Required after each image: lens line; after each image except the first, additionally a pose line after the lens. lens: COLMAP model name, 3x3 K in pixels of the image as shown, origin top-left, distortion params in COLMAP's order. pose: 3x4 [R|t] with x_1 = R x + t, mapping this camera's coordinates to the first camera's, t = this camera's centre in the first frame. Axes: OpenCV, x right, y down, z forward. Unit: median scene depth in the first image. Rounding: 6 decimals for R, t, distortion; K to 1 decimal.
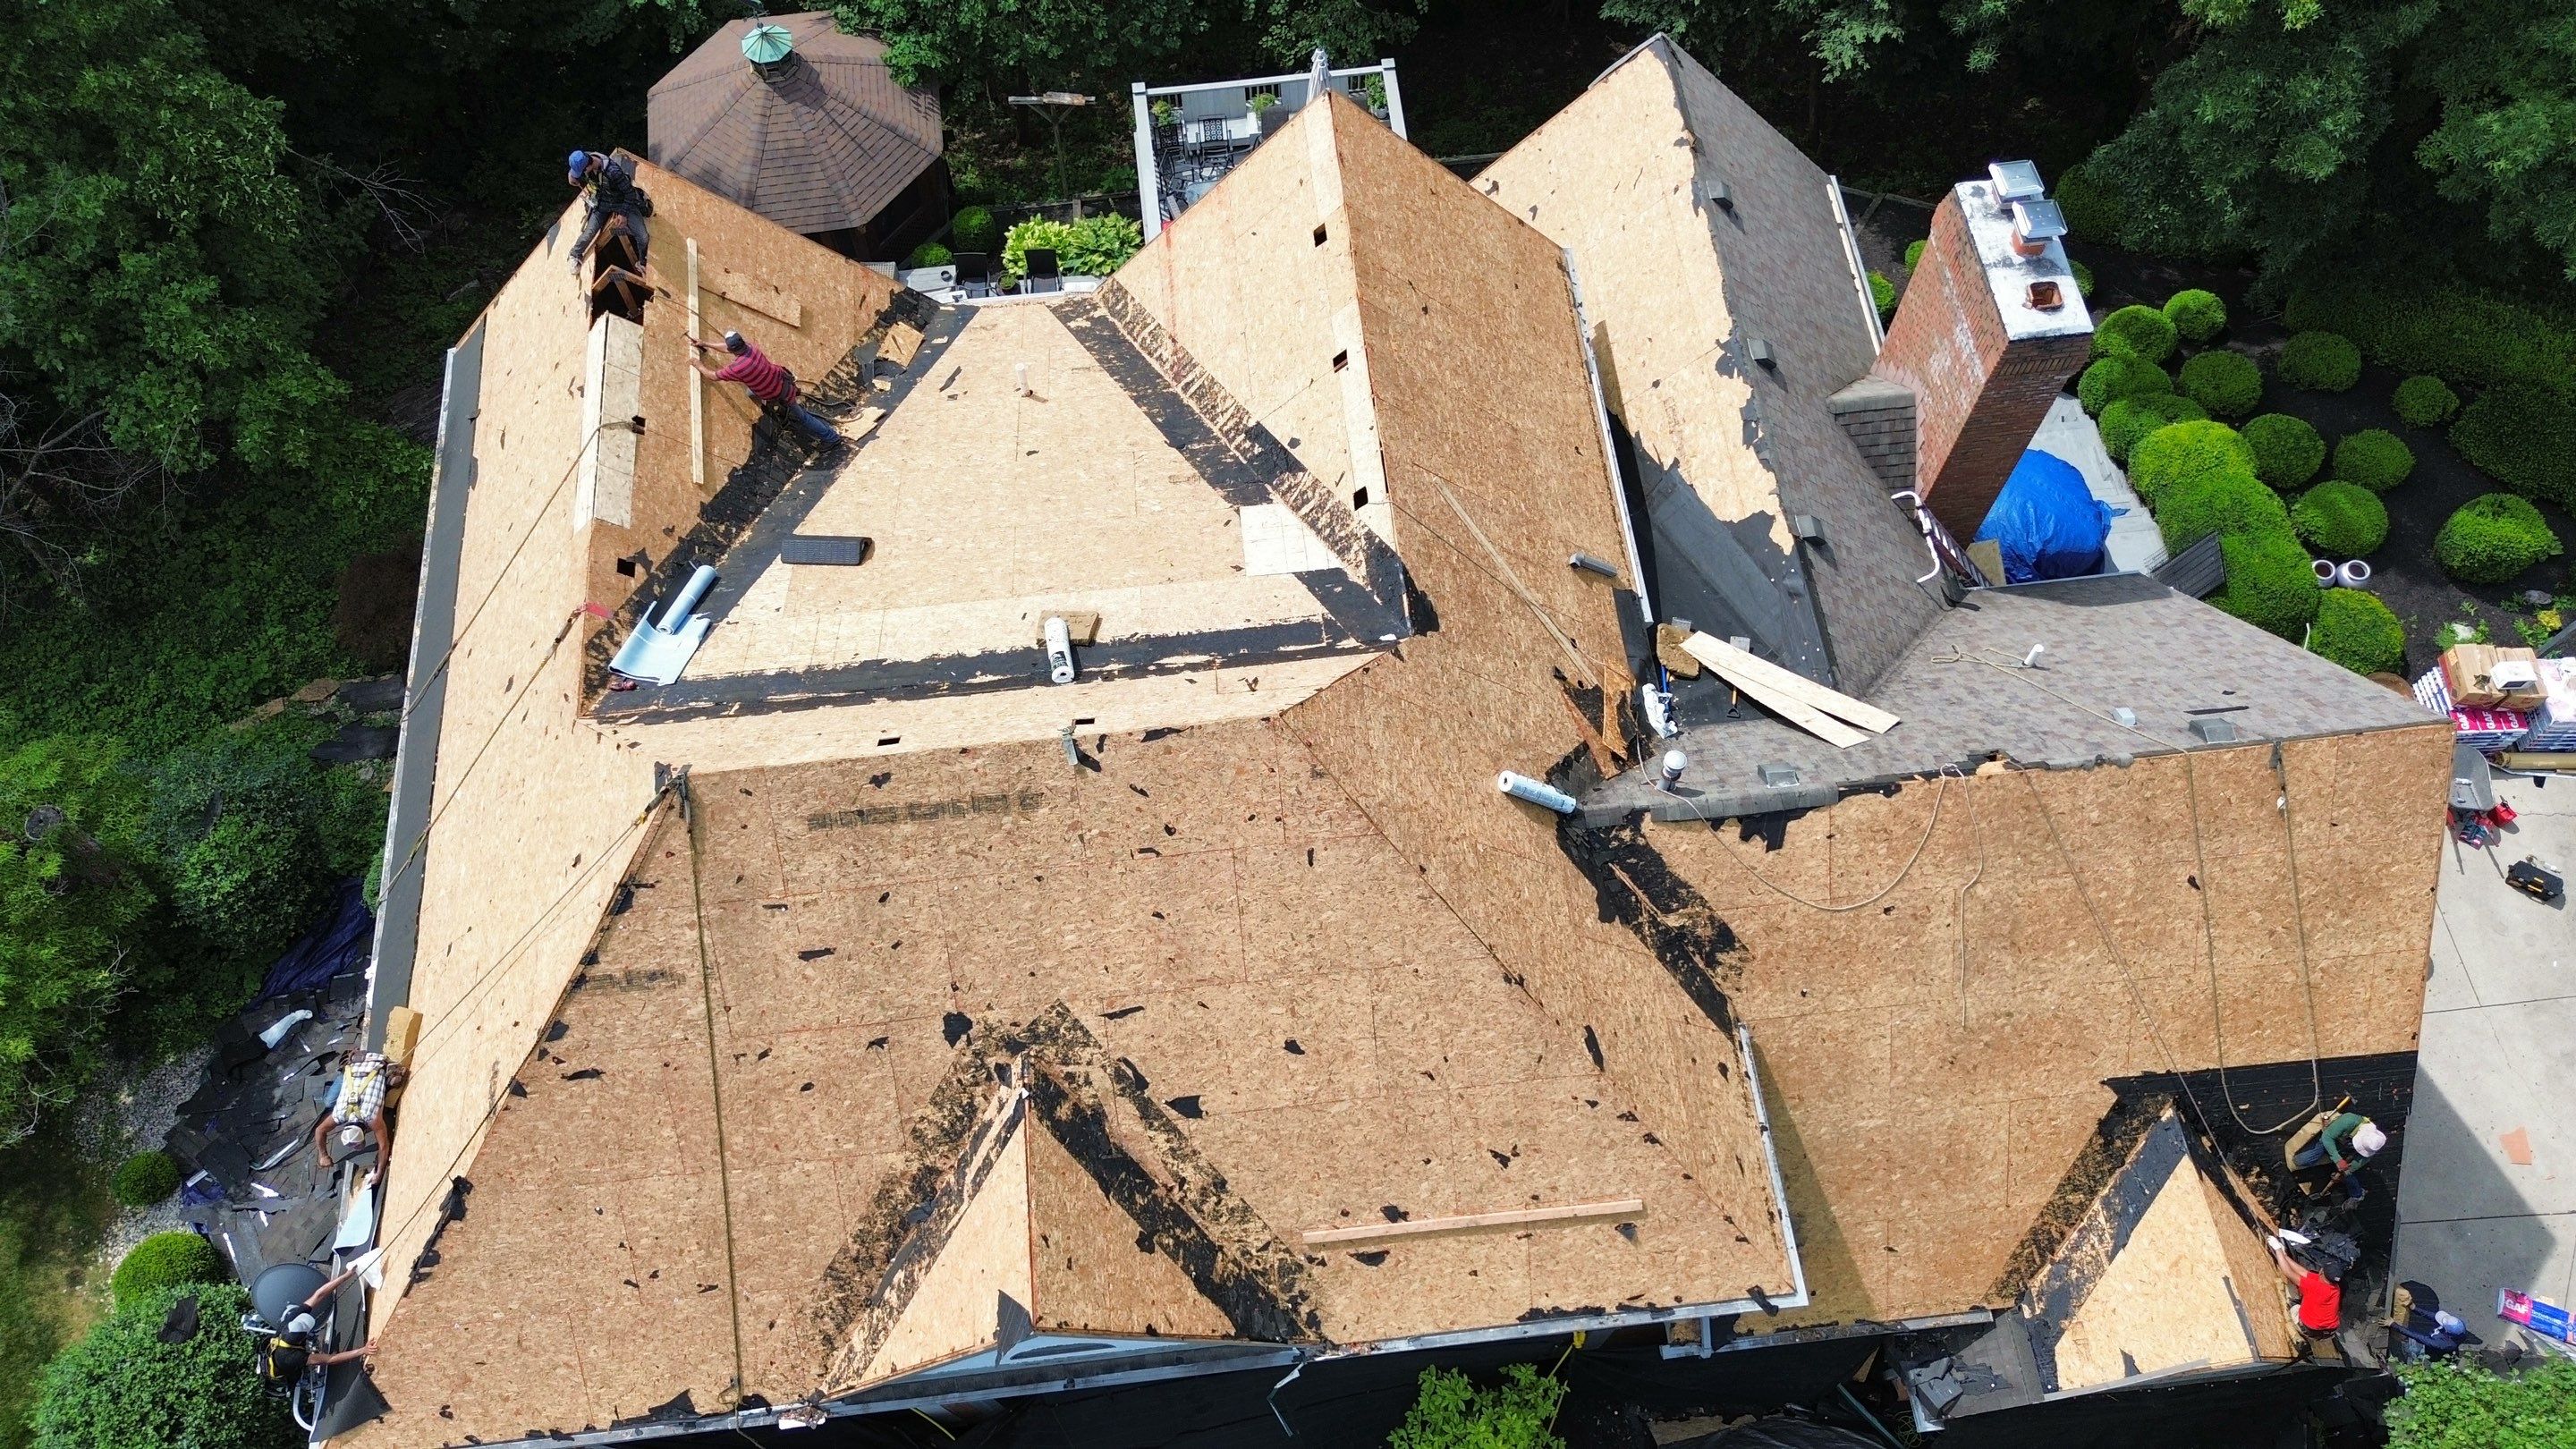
lens RADIAL K [[1833.7, 0, 1299.8], [0, 1833.7, 726.2], [0, 0, 1]] dist [0.068208, -0.080040]
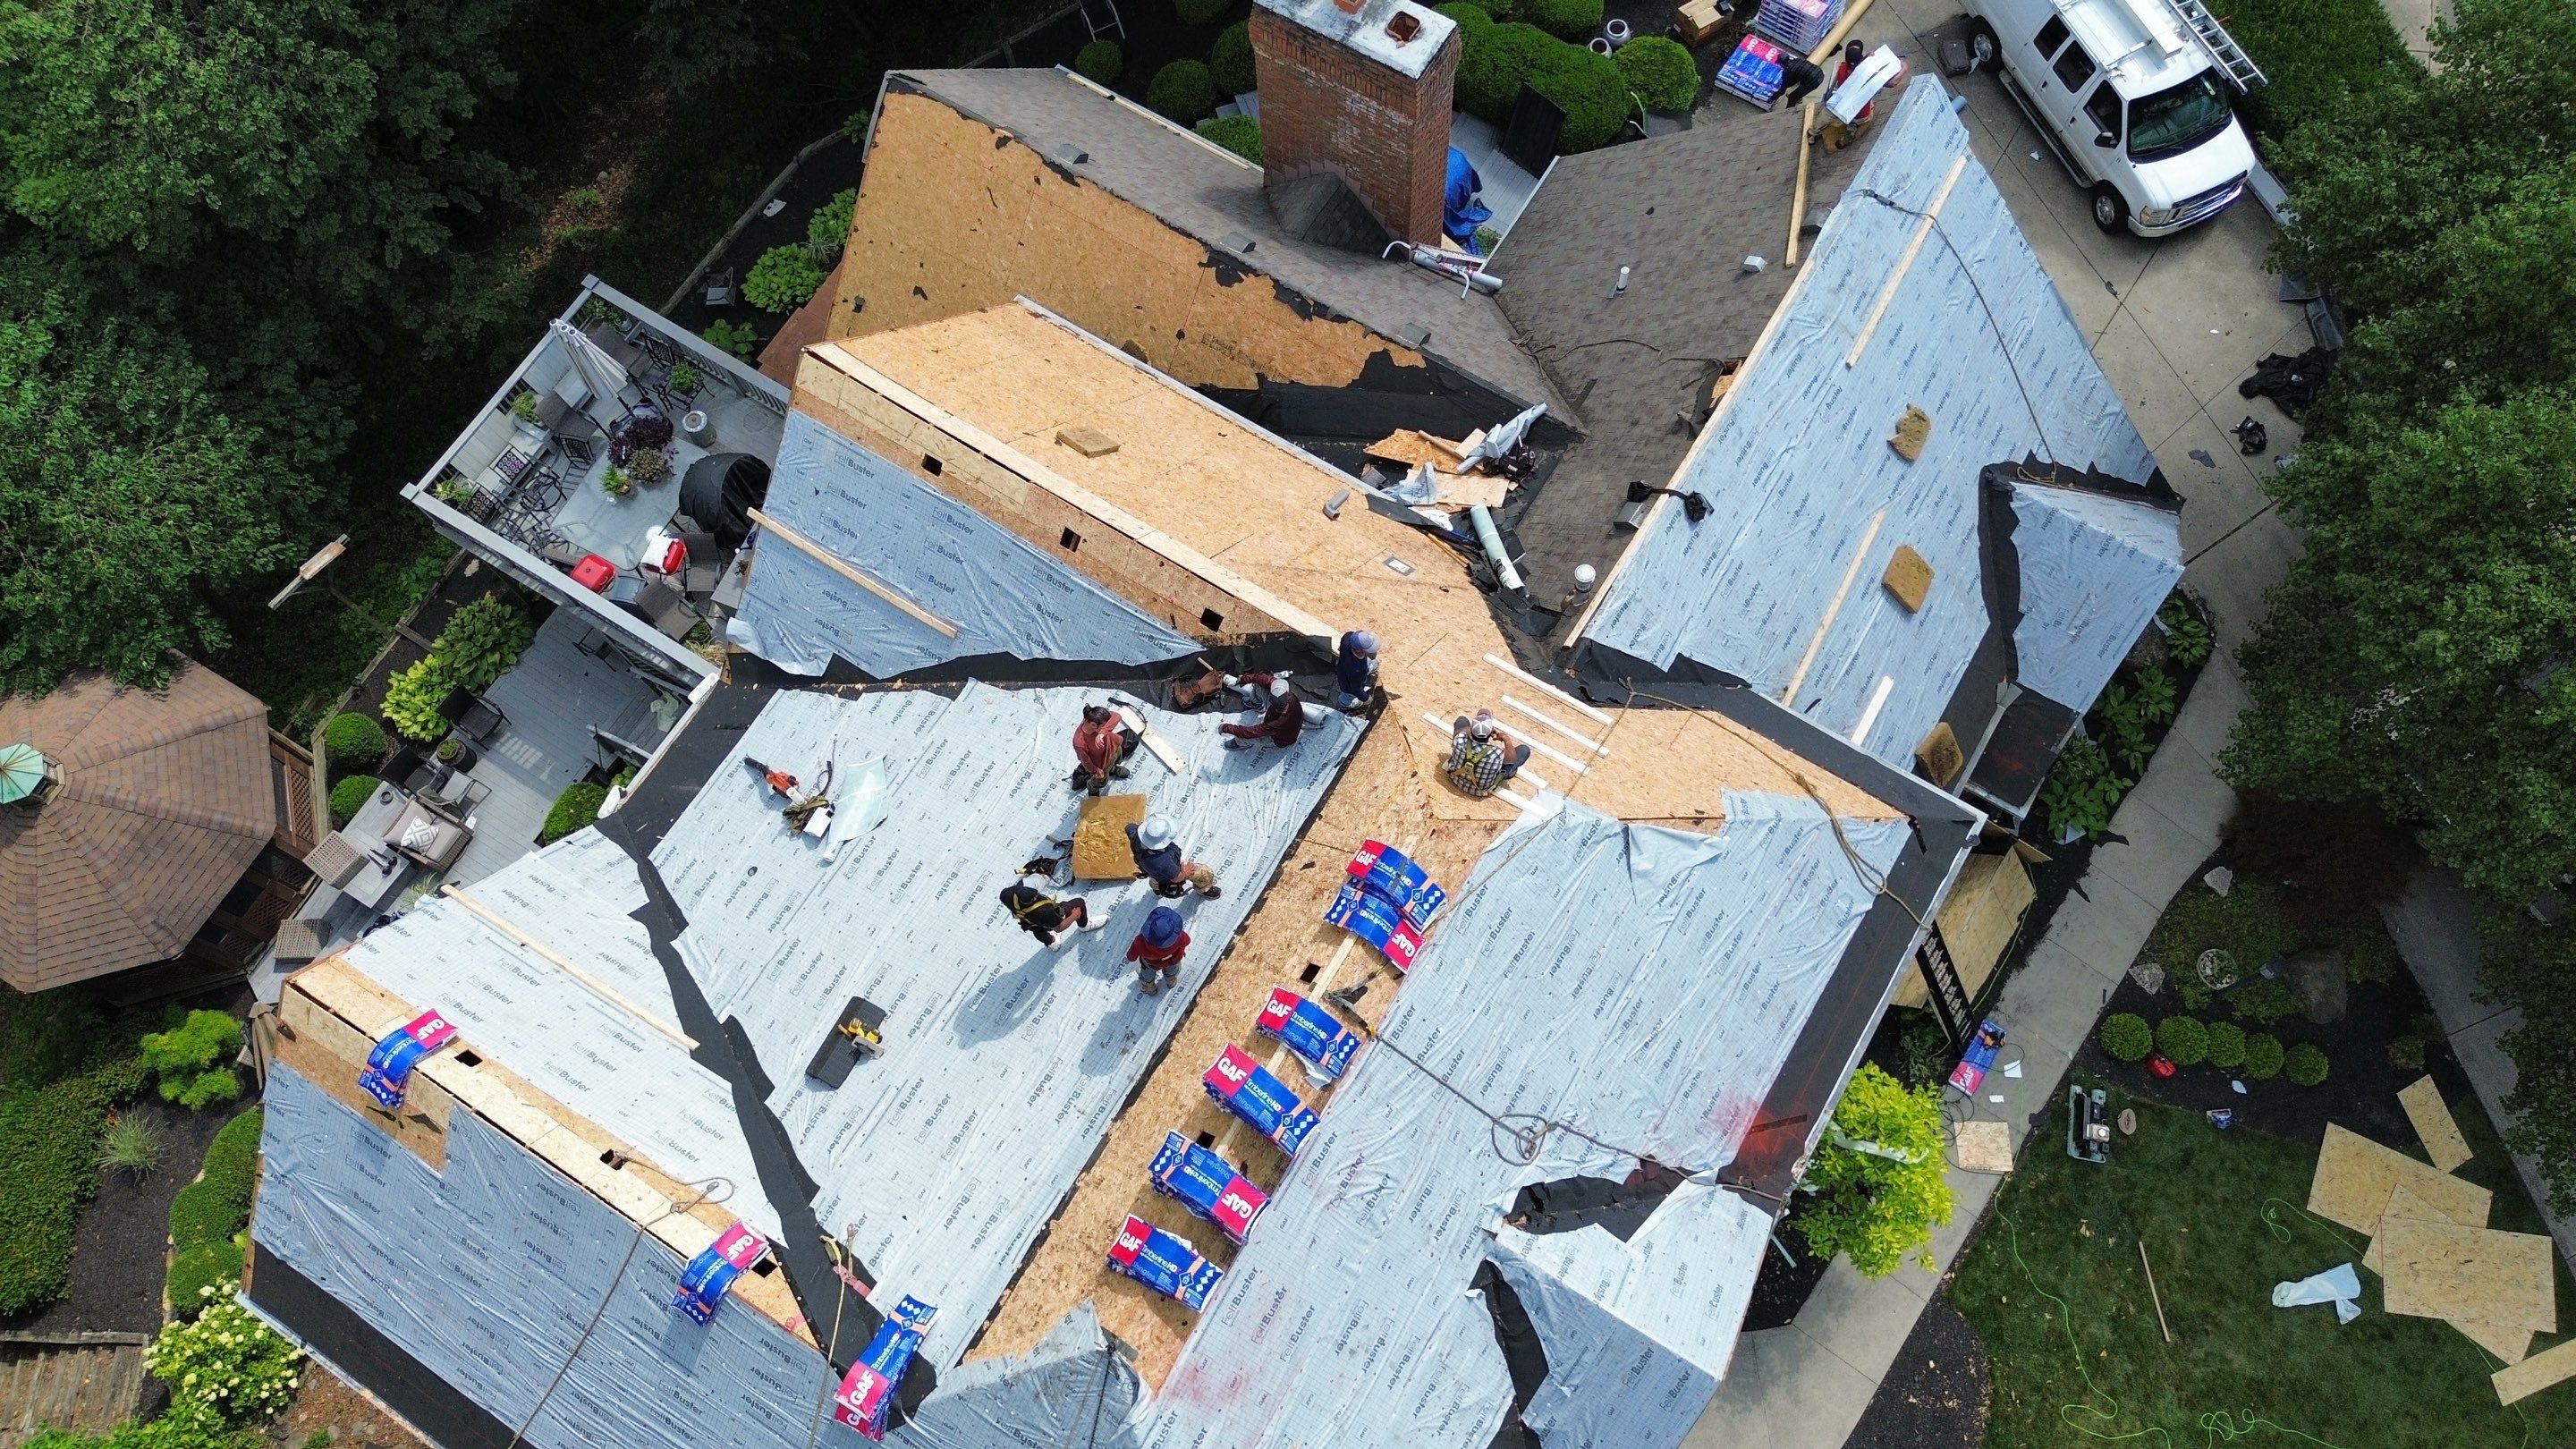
lens RADIAL K [[1833.7, 0, 1293.4], [0, 1833.7, 720.9], [0, 0, 1]] dist [0.068208, -0.080040]
pose [[0.617748, -0.739094, 0.268566, -0.214166], [0.712642, 0.670552, 0.206161, -0.226003], [-0.332459, 0.064036, 0.940941, 0.045588]]
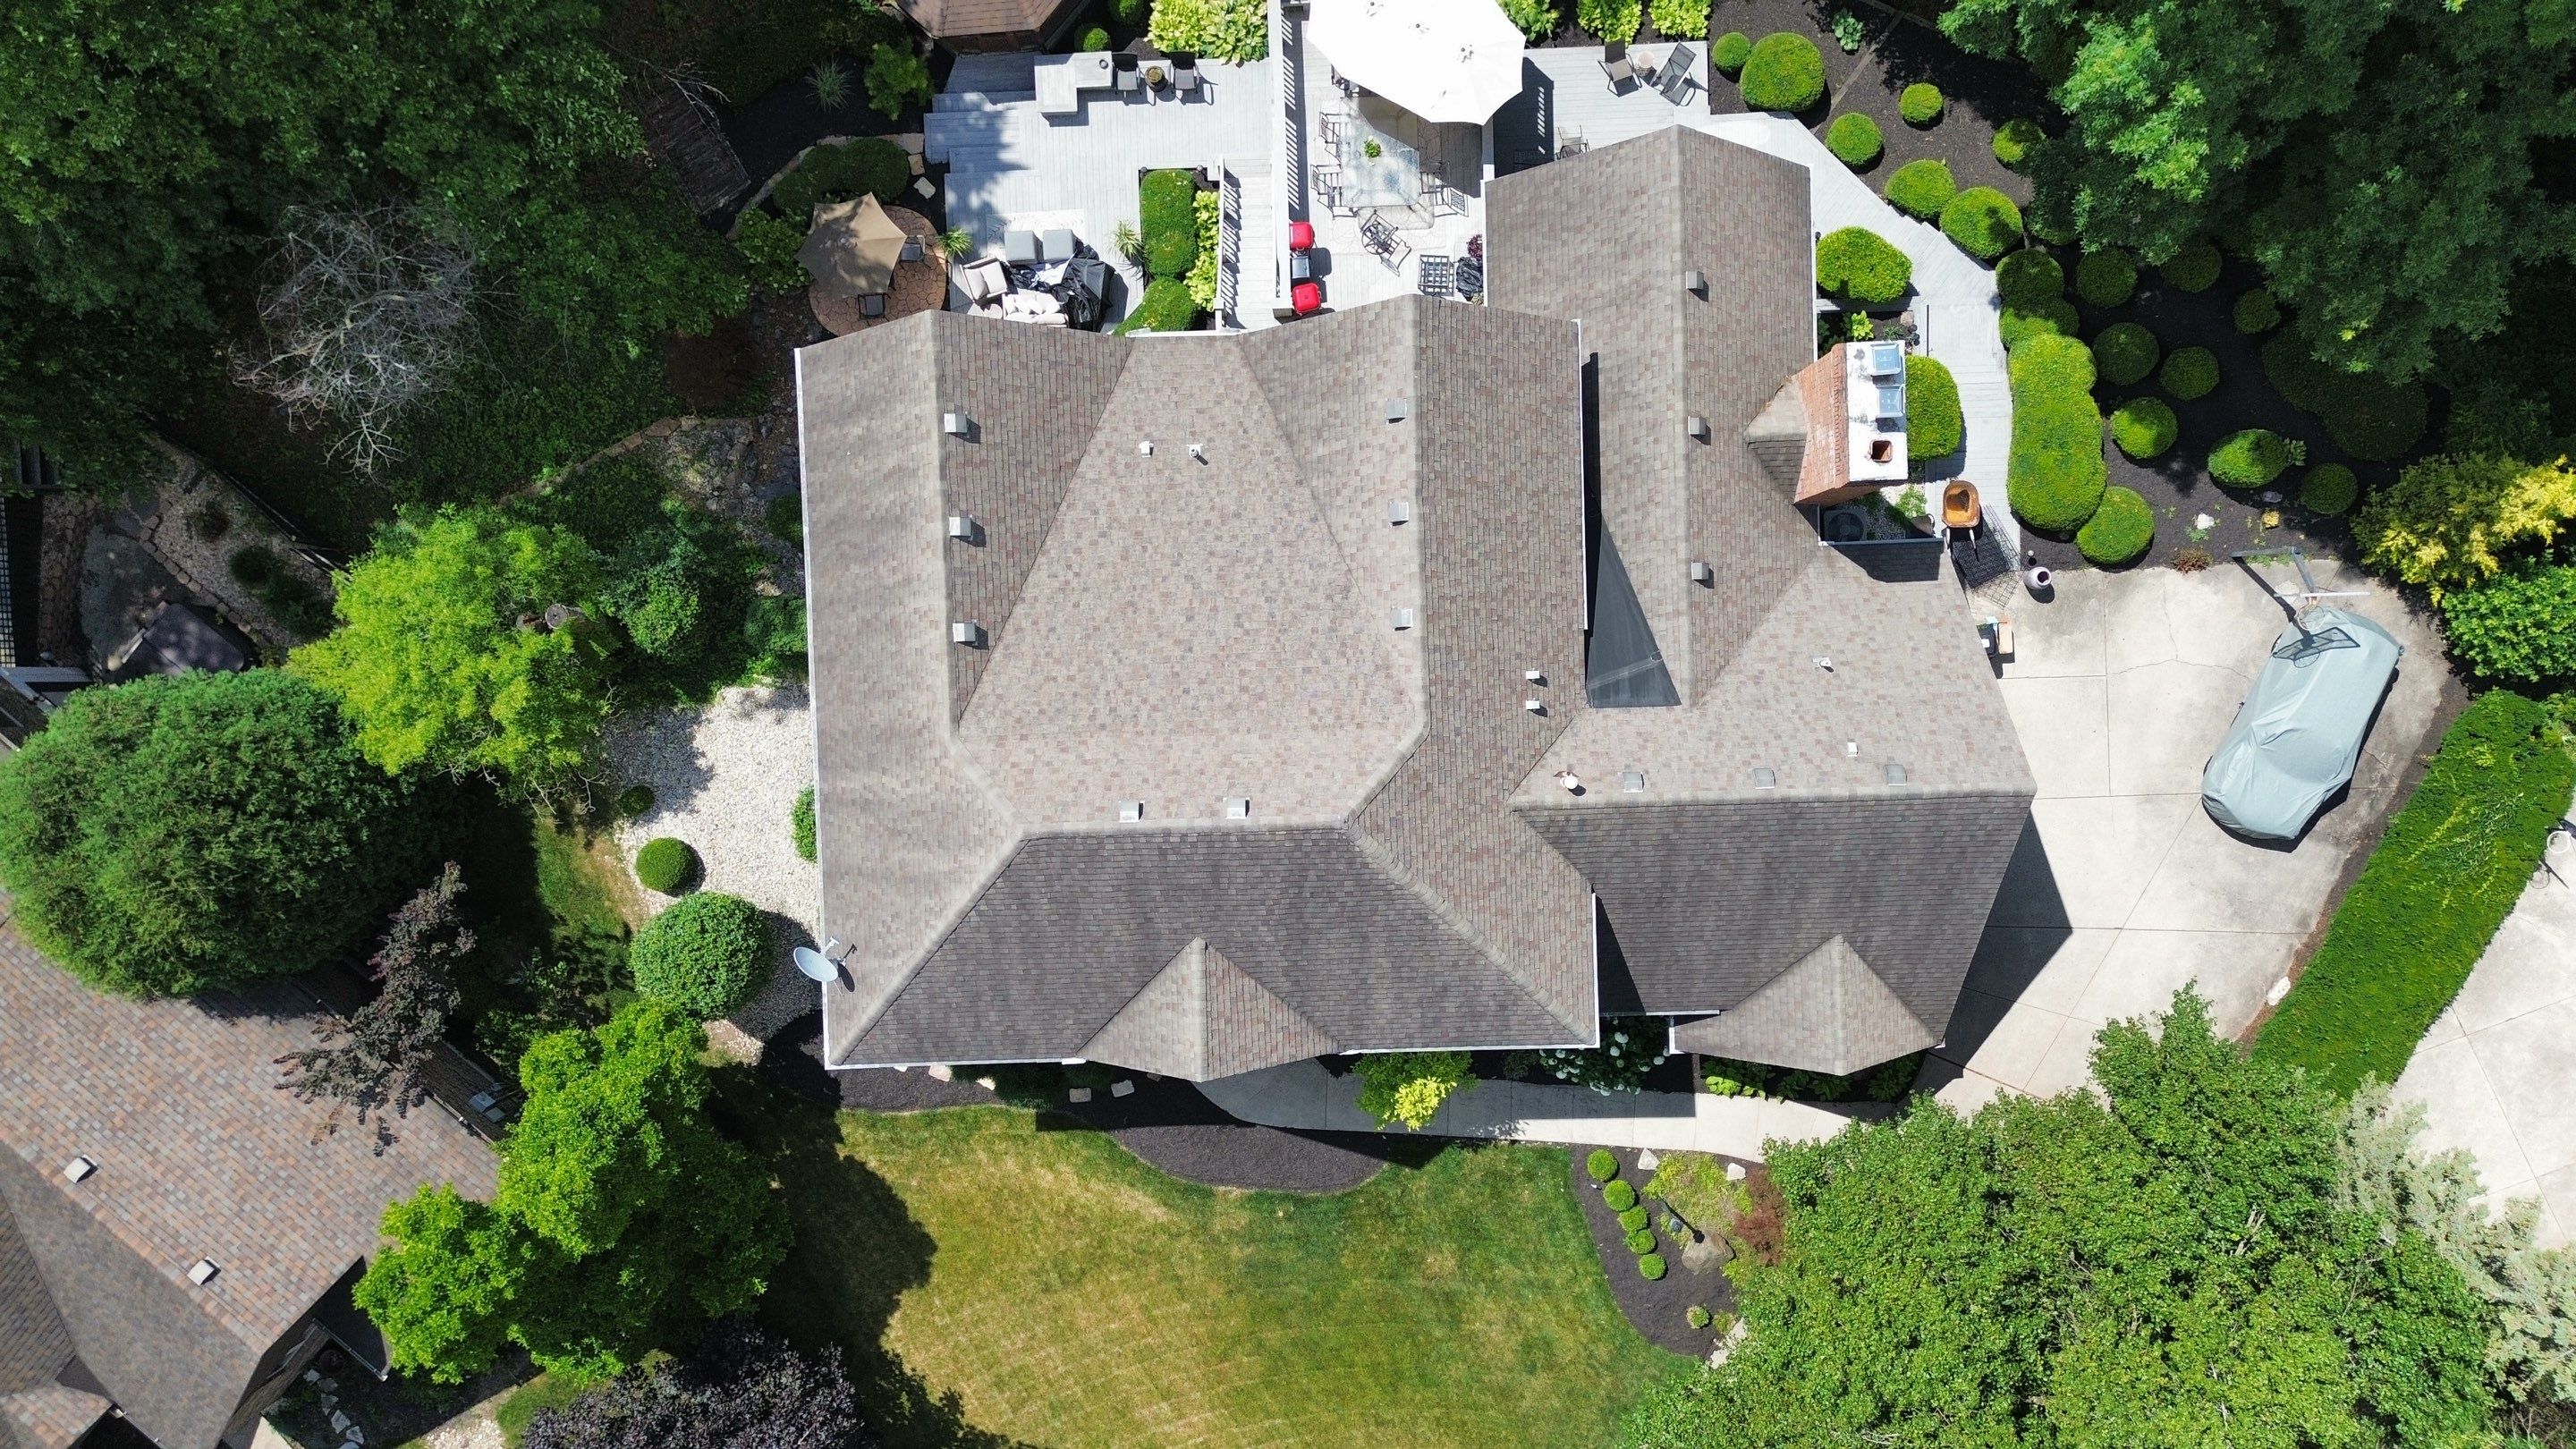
lens RADIAL K [[1833.7, 0, 1293.2], [0, 1833.7, 740.0], [0, 0, 1]] dist [0.068208, -0.080040]
pose [[0.997137, 0.075057, -0.009234, -0.036631], [-0.061433, 0.875186, 0.479871, -0.700837], [0.044099, -0.477930, 0.877291, -0.426757]]
